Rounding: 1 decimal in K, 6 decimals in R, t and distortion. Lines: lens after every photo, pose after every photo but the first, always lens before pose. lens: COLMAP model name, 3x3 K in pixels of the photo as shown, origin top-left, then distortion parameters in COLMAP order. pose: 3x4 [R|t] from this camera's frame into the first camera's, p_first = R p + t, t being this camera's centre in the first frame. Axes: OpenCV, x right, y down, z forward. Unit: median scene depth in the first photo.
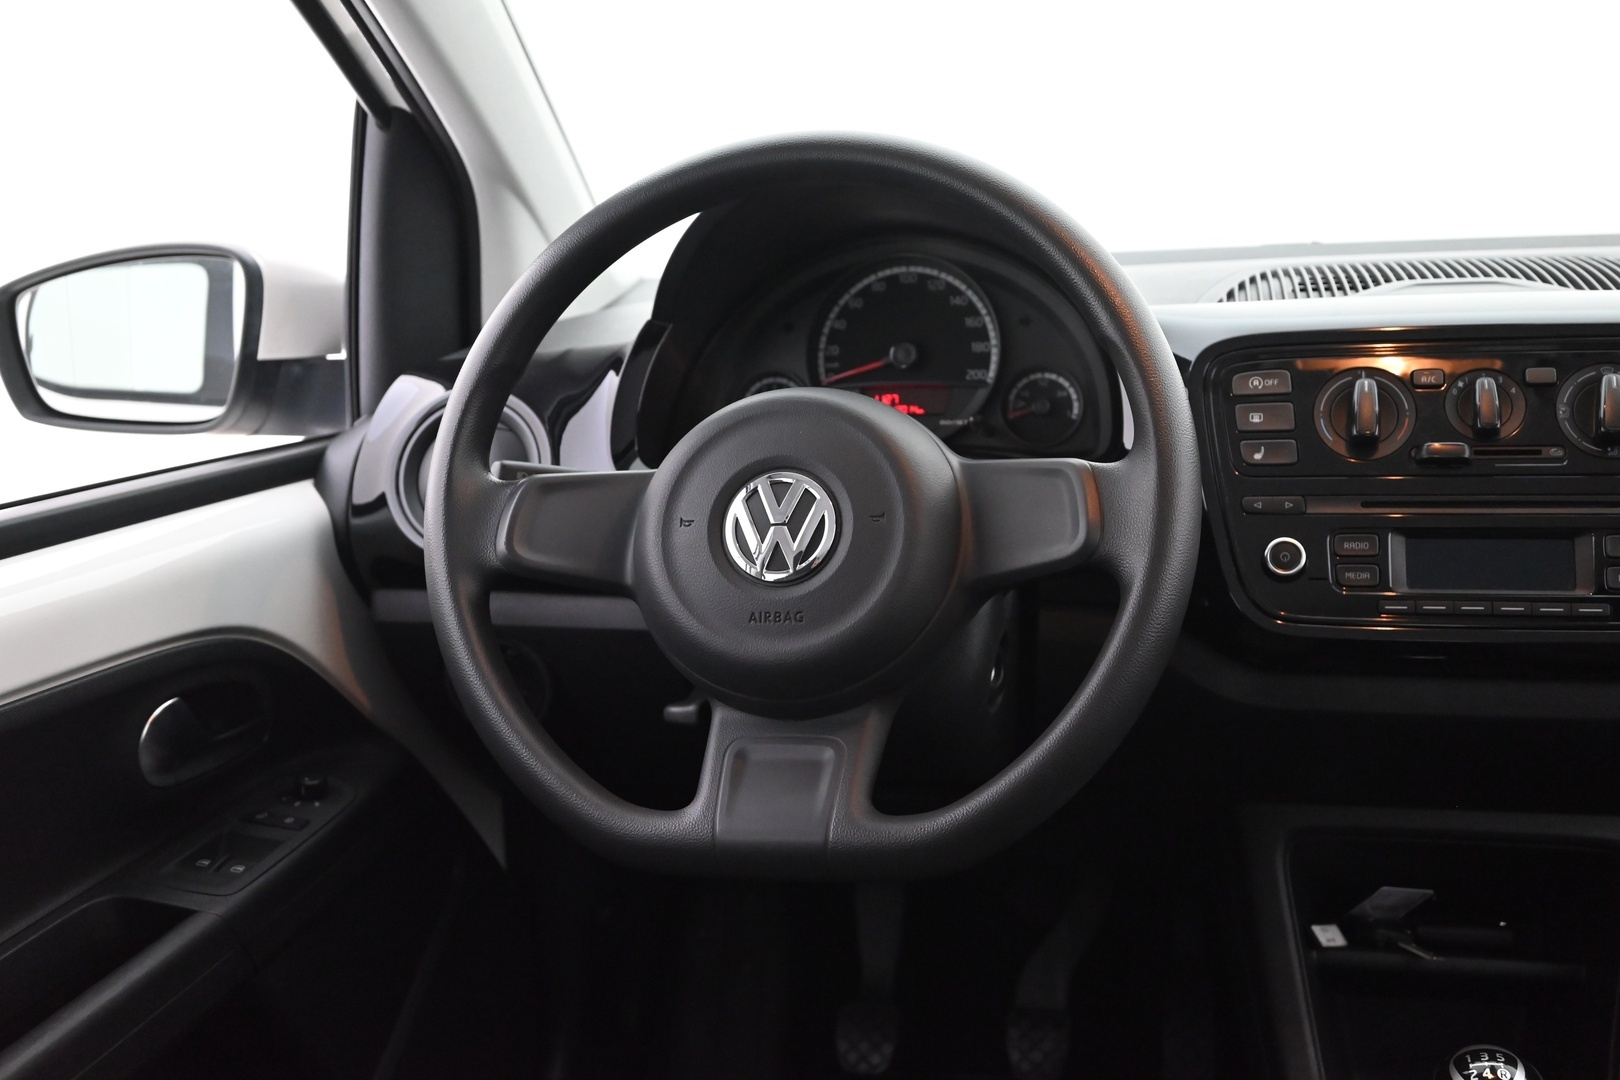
lens RADIAL K [[1621.8, 0, 810.0], [0, 1621.8, 540.0], [0, 0, 1]] dist [0.000341, 0.009772]
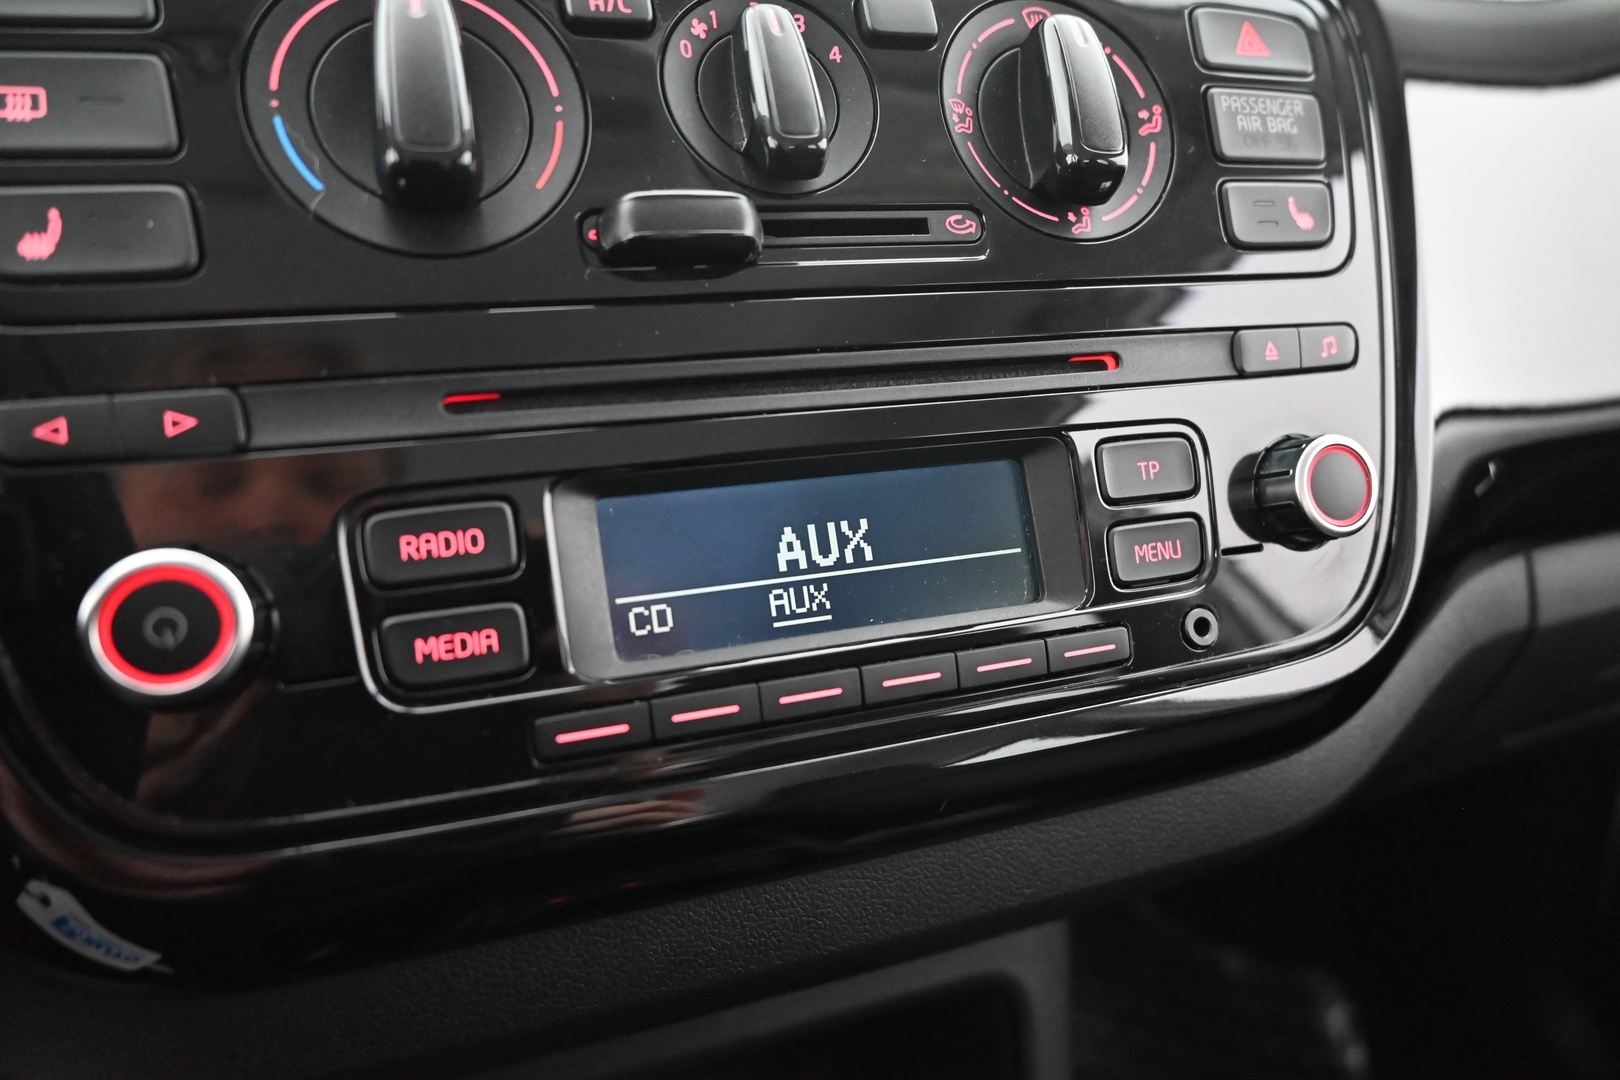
lens RADIAL K [[1112.7, 0, 805.7], [0, 1112.7, 558.5], [0, 0, 1]] dist [0.011895, 0.001725]
pose [[0.839317, -0.135110, 0.526586, 0.282692], [0.079701, 0.988740, 0.126654, -0.014291], [-0.537769, -0.064333, 0.840634, 0.786776]]
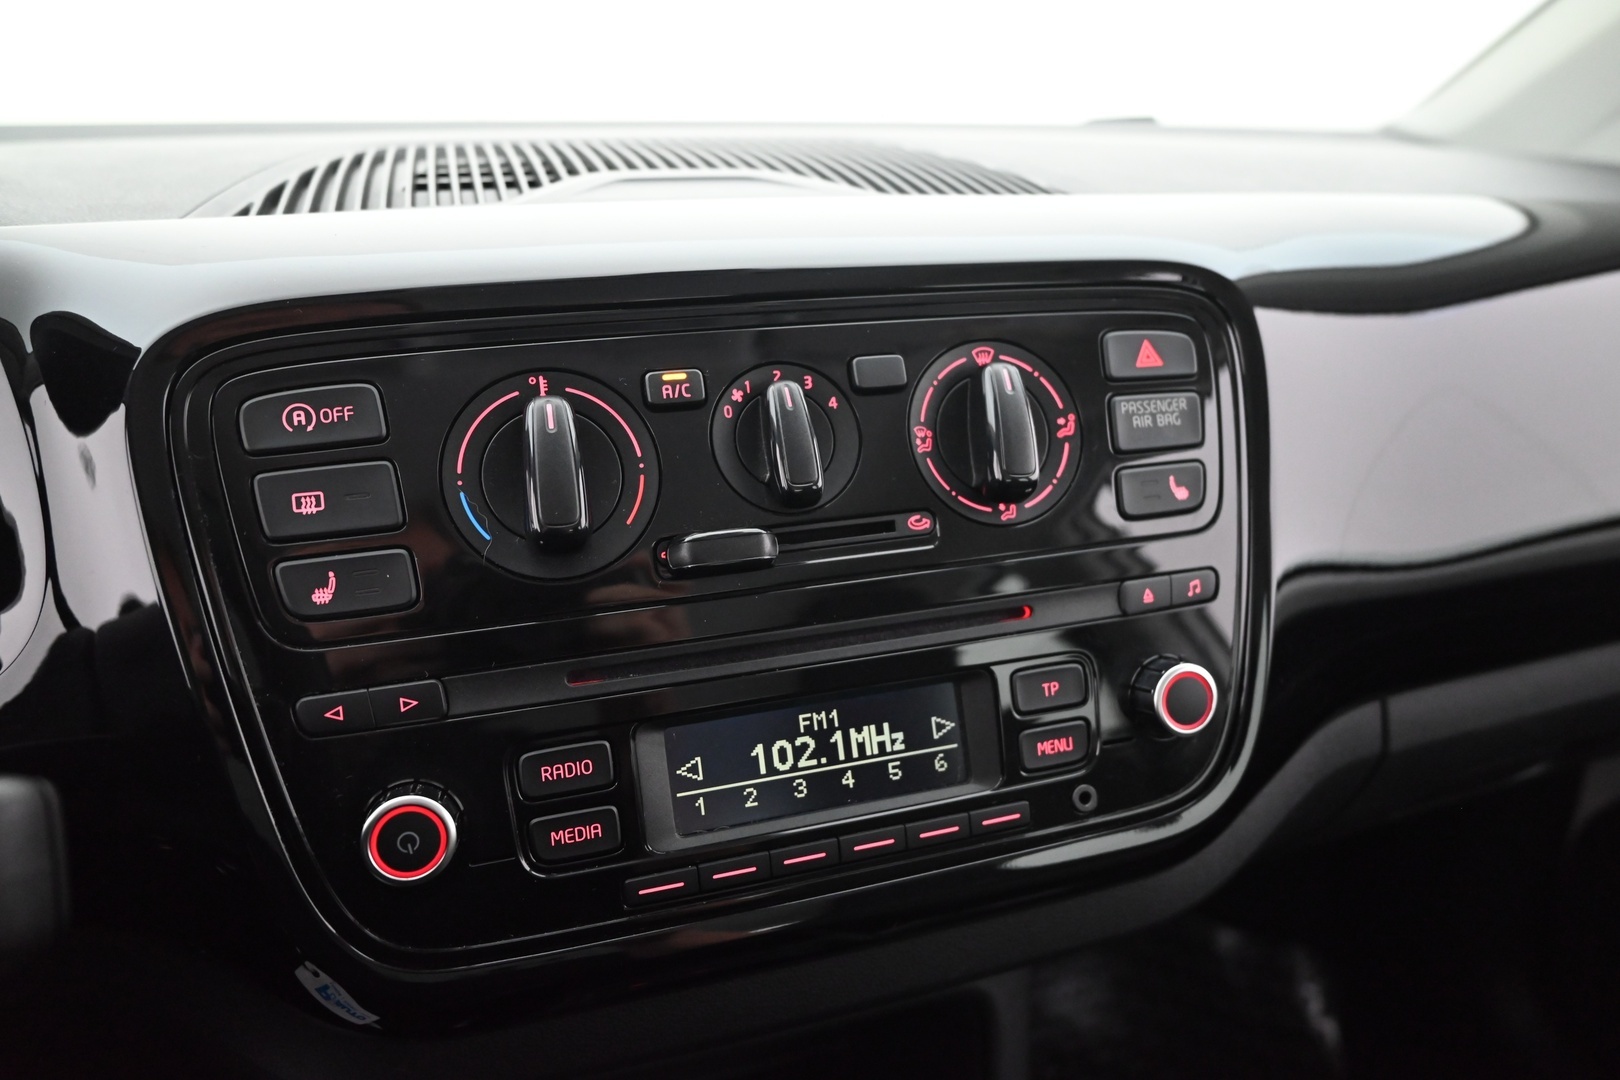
lens RADIAL K [[1131.9, 0, 814.8], [0, 1131.9, 569.0], [0, 0, 1]] dist [0.002870, -0.000305]
pose [[0.860476, -0.154728, 0.485429, 0.247828], [0.066456, 0.978716, 0.194161, -0.109746], [-0.505139, -0.134811, 0.852444, 0.691564]]
